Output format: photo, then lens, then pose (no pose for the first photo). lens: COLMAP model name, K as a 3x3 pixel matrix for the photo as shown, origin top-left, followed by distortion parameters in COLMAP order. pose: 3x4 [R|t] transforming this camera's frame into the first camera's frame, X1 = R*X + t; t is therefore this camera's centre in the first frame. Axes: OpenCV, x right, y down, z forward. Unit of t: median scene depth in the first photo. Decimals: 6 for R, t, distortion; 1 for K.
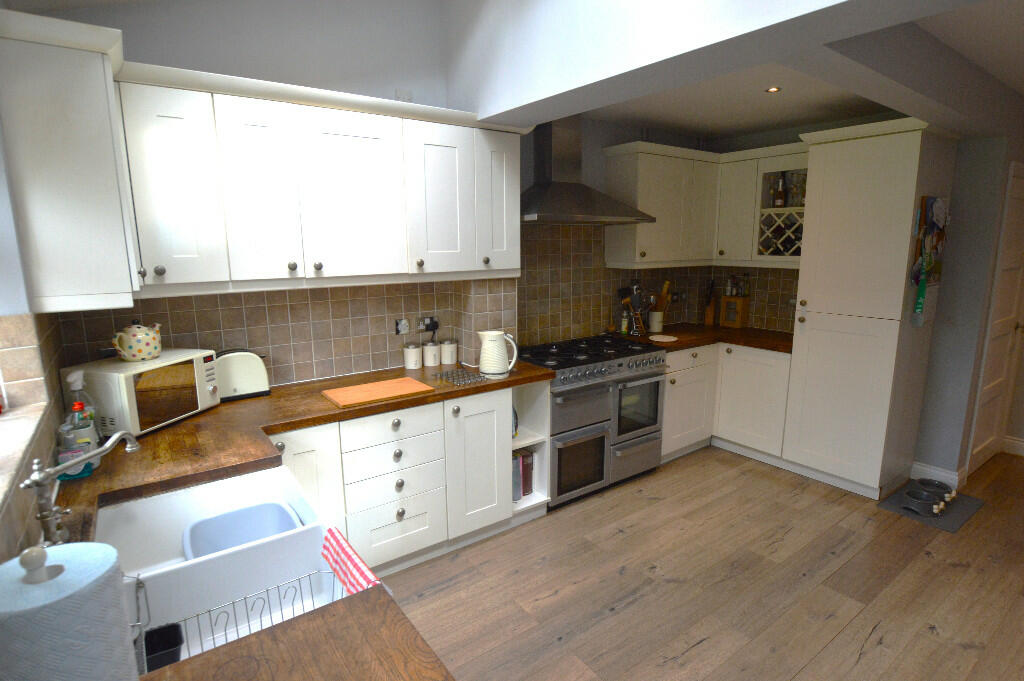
lens RADIAL K [[533.8, 0, 512.0], [0, 533.8, 340.5], [0, 0, 1]] dist [-0.038955, 0.011854]
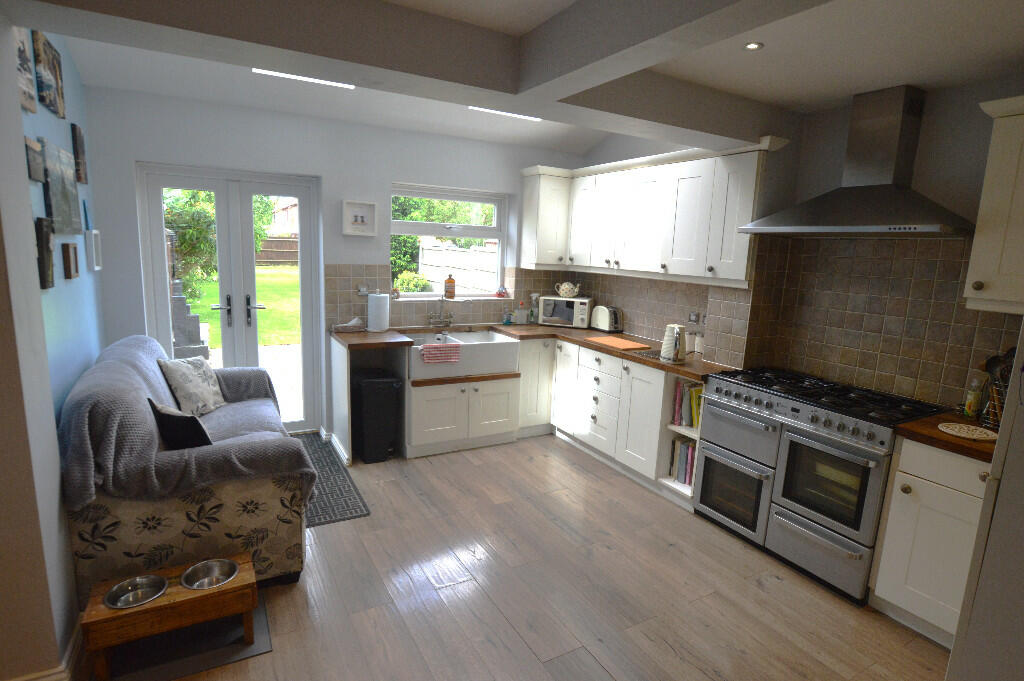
lens RADIAL K [[533.8, 0, 512.0], [0, 533.8, 340.5], [0, 0, 1]] dist [-0.038955, 0.011854]
pose [[-0.116227, 0.170090, -0.978550, 1.125215], [-0.223681, 0.955435, 0.192640, -0.123874], [0.967708, 0.241273, -0.073001, 0.690395]]
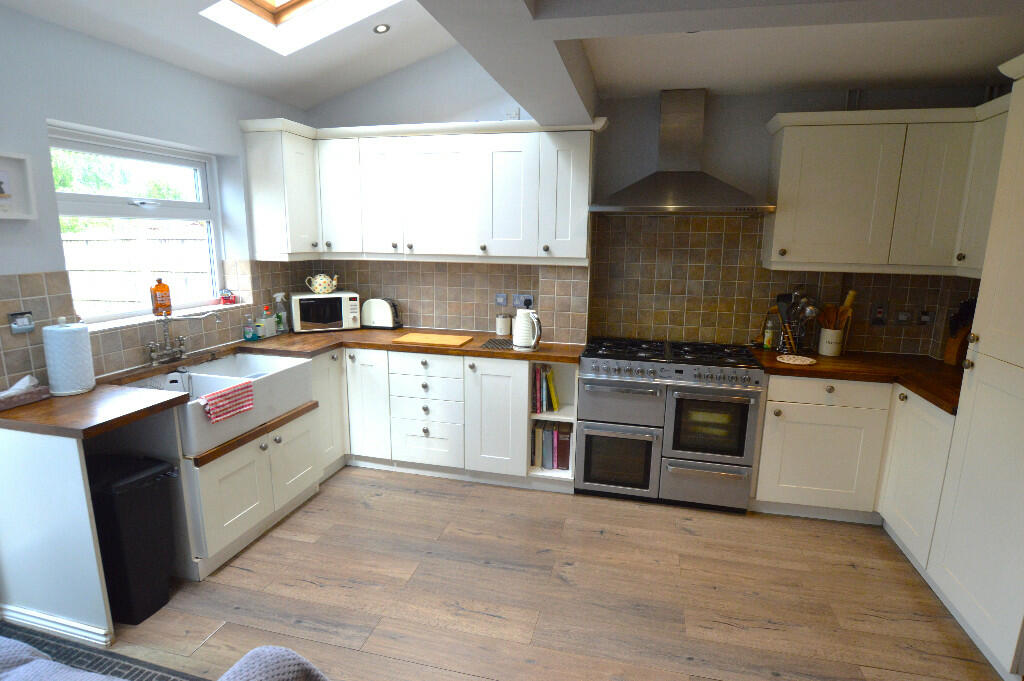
lens RADIAL K [[533.8, 0, 512.0], [0, 533.8, 340.5], [0, 0, 1]] dist [-0.038955, 0.011854]
pose [[0.641075, 0.161404, -0.750315, 0.764660], [-0.158206, 0.984431, 0.076594, -0.032710], [0.750996, 0.069602, 0.656629, 0.216180]]
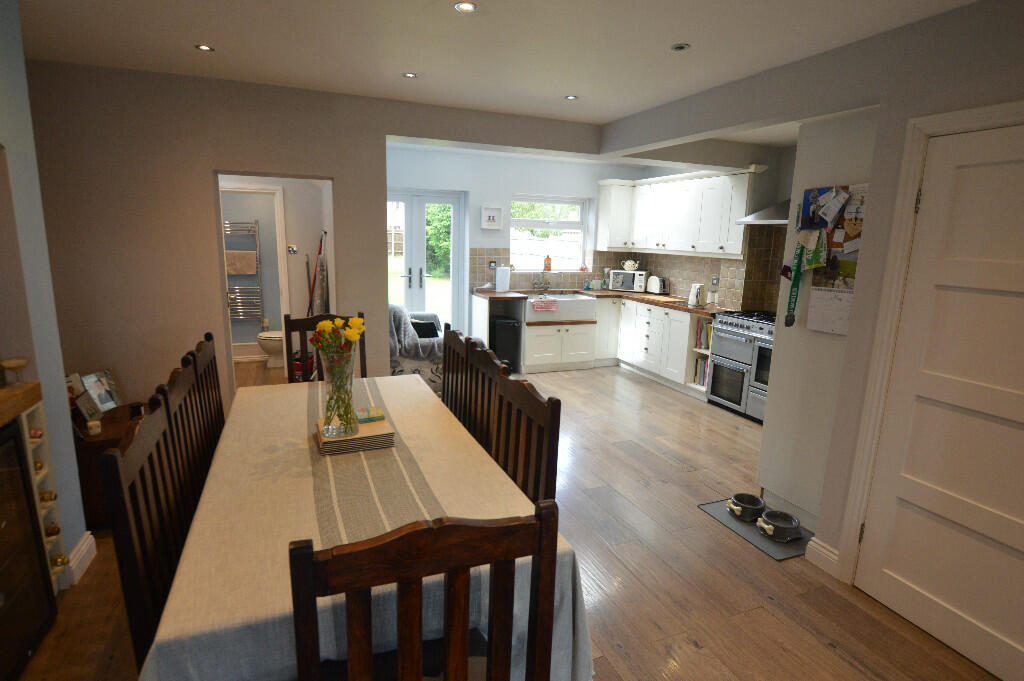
lens RADIAL K [[533.8, 0, 512.0], [0, 533.8, 340.5], [0, 0, 1]] dist [-0.038955, 0.011854]
pose [[-0.242351, 0.185939, -0.952204, 1.844466], [-0.205222, 0.949429, 0.237630, -0.129345], [0.948235, 0.253003, -0.191936, 0.736576]]
